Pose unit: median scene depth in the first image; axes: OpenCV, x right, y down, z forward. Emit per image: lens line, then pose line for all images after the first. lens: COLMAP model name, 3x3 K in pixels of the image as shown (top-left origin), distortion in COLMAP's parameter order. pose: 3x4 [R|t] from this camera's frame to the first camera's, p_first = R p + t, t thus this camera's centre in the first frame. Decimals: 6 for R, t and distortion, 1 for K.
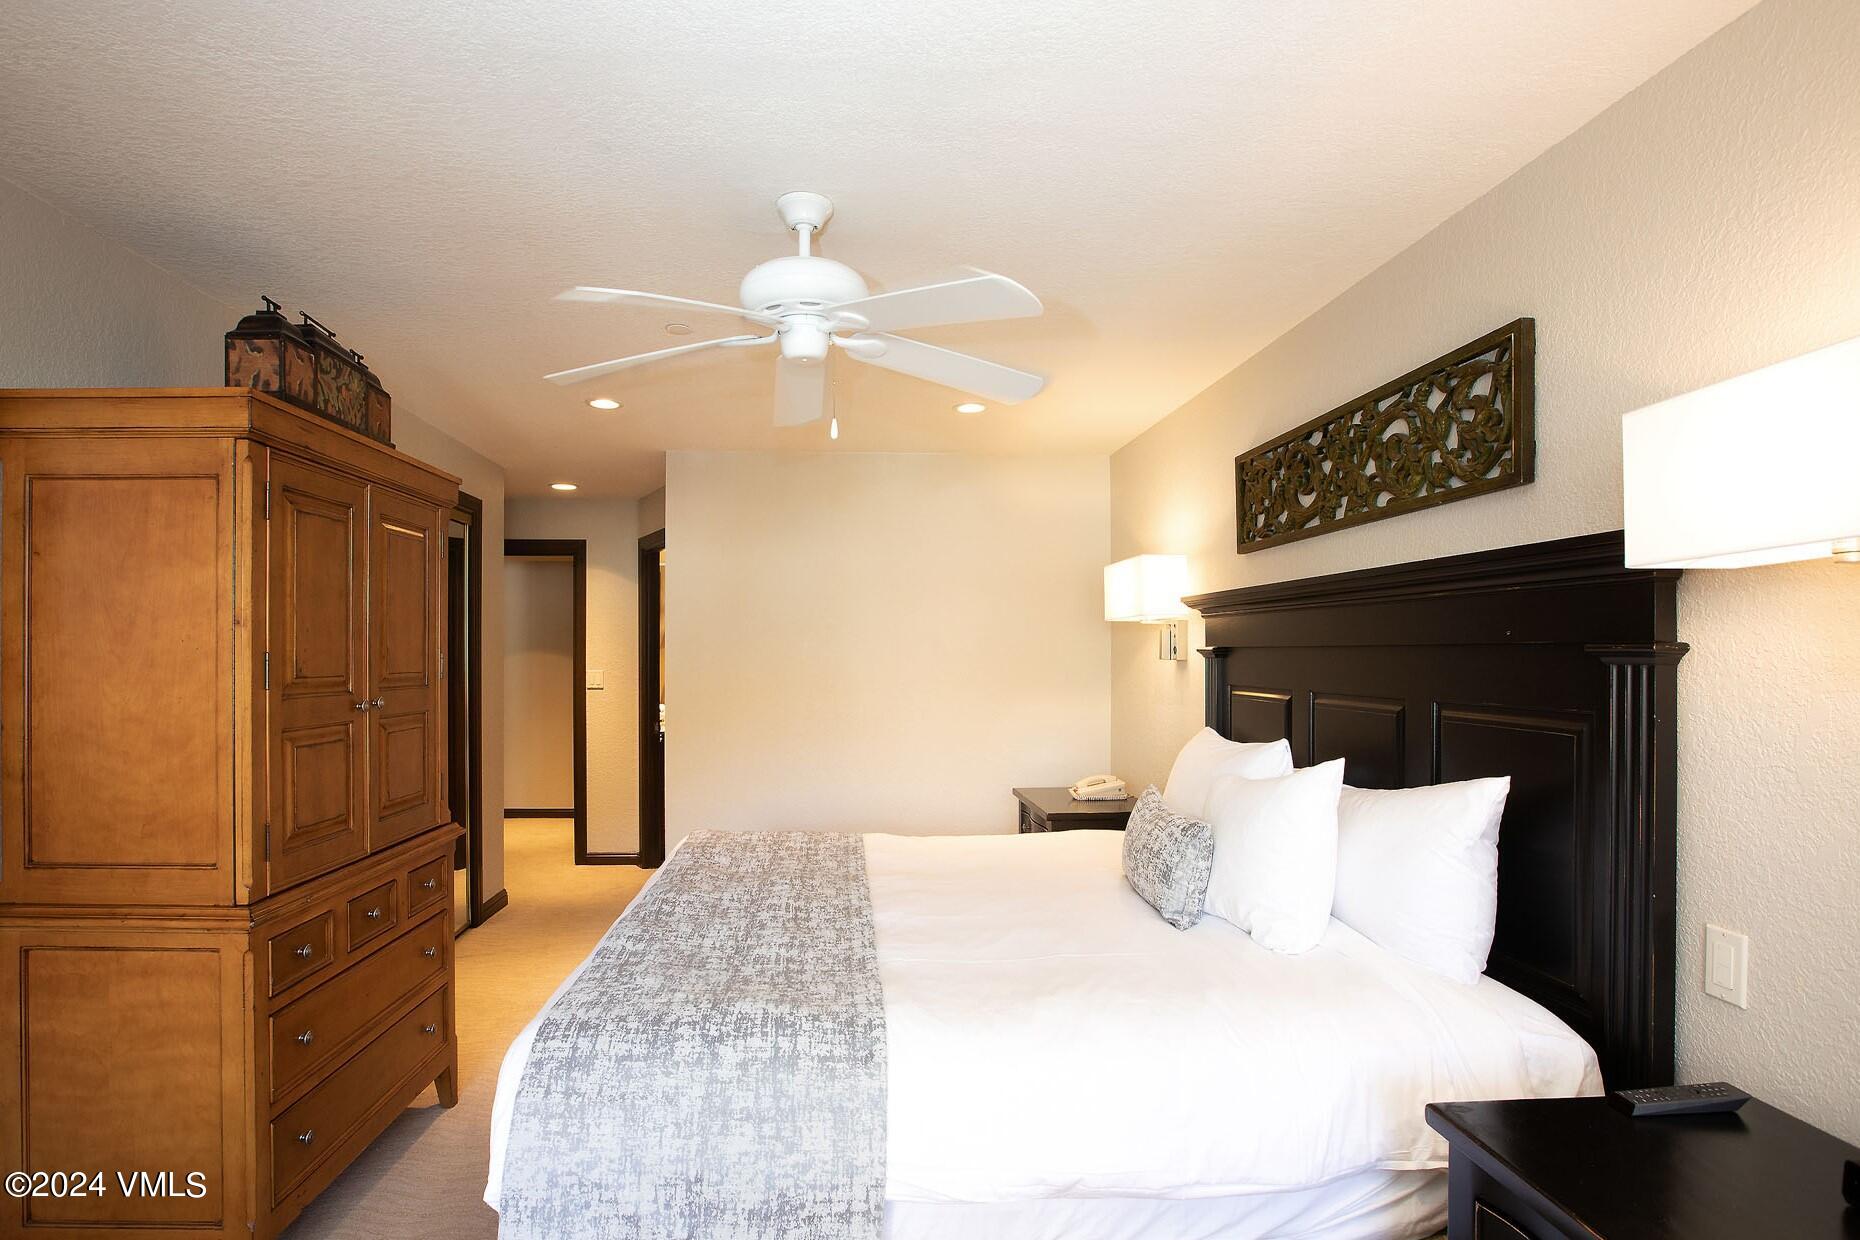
lens RADIAL K [[884.1, 0, 851.7], [0, 884.1, 658.5], [0, 0, 1]] dist [-0.029016, 0.011025]
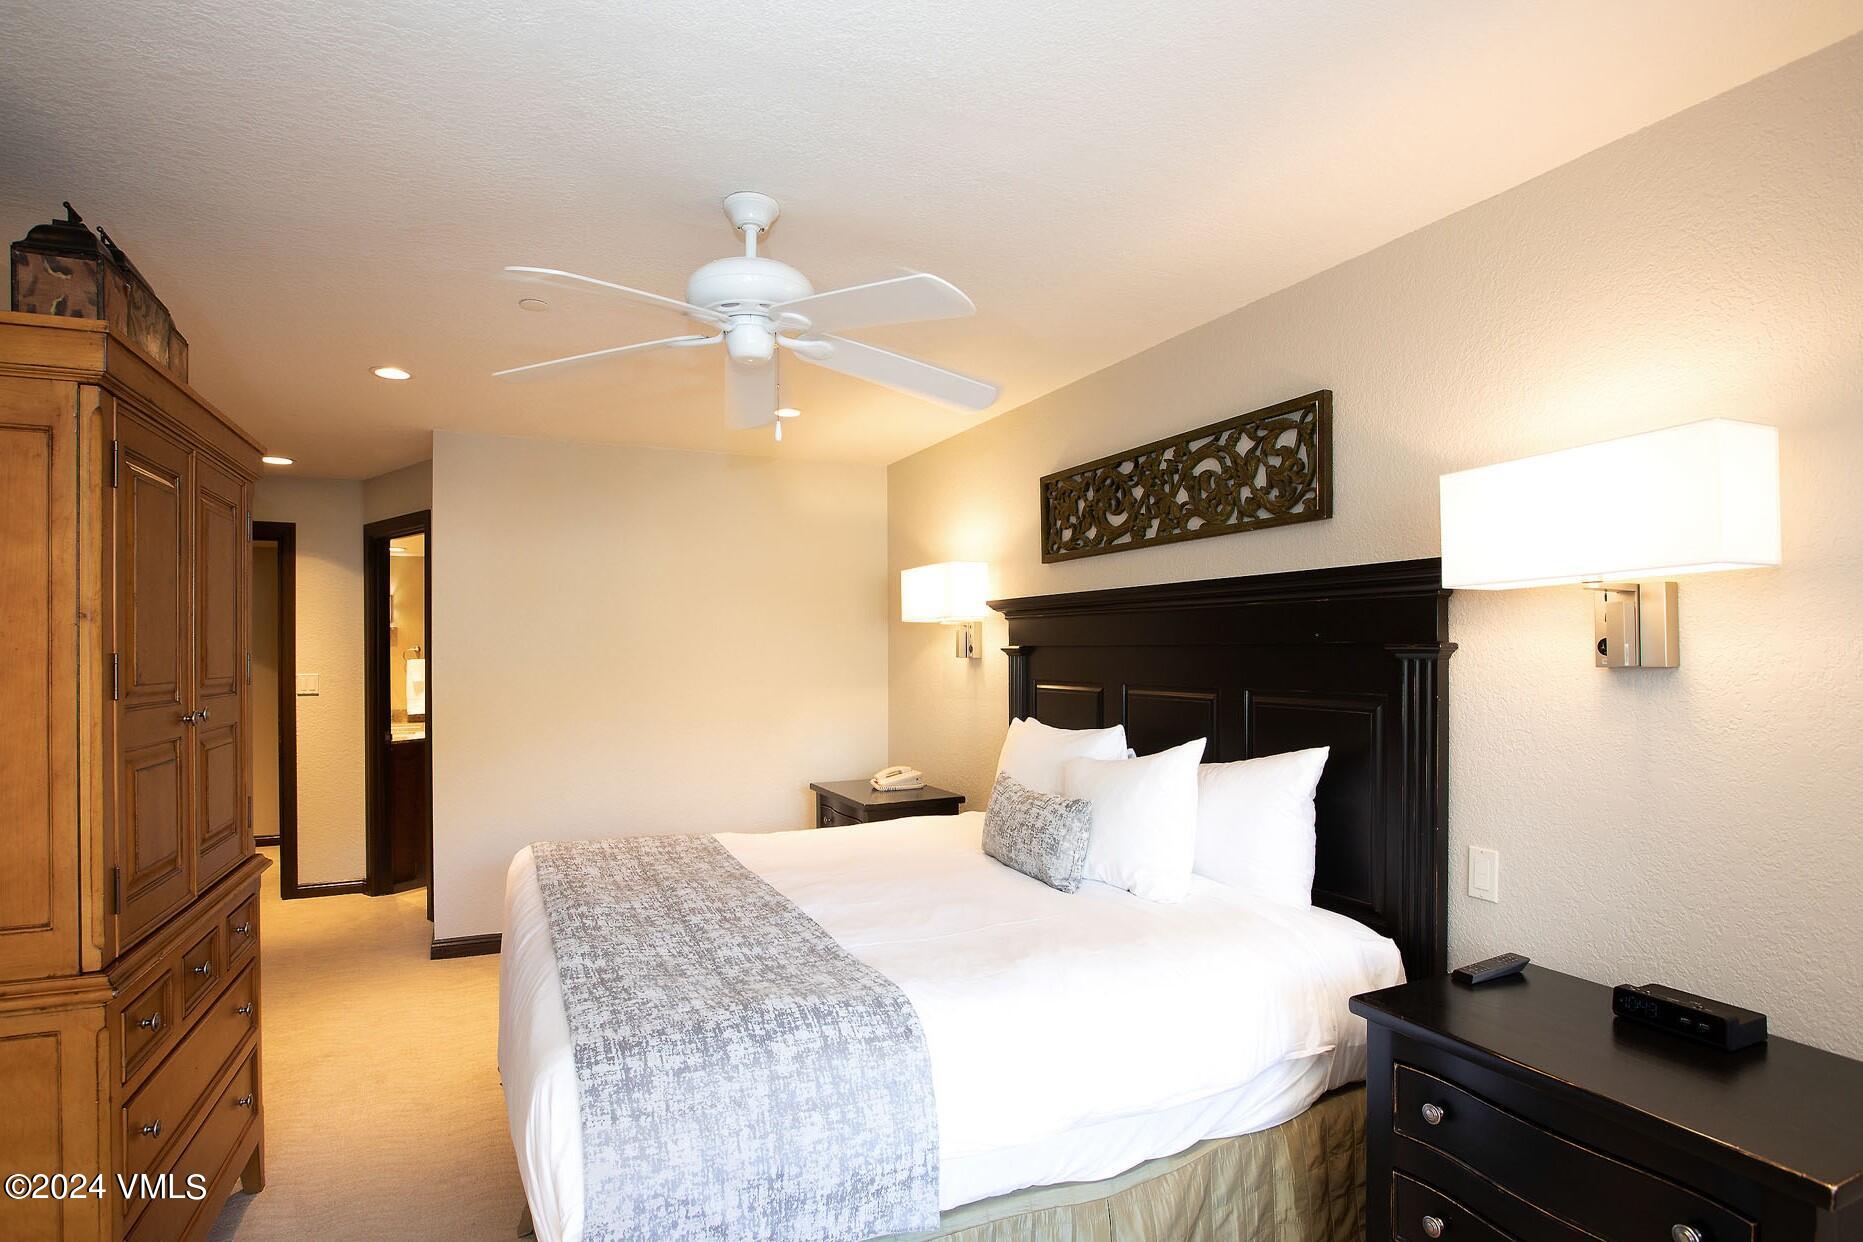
lens RADIAL K [[885.5, 0, 874.7], [0, 885.5, 658.7], [0, 0, 1]] dist [-0.029016, 0.011025]
pose [[0.939457, -0.005750, 0.342619, -0.289929], [0.005233, 0.999983, 0.002431, -0.000591], [-0.342627, -0.000491, 0.939471, 0.010666]]
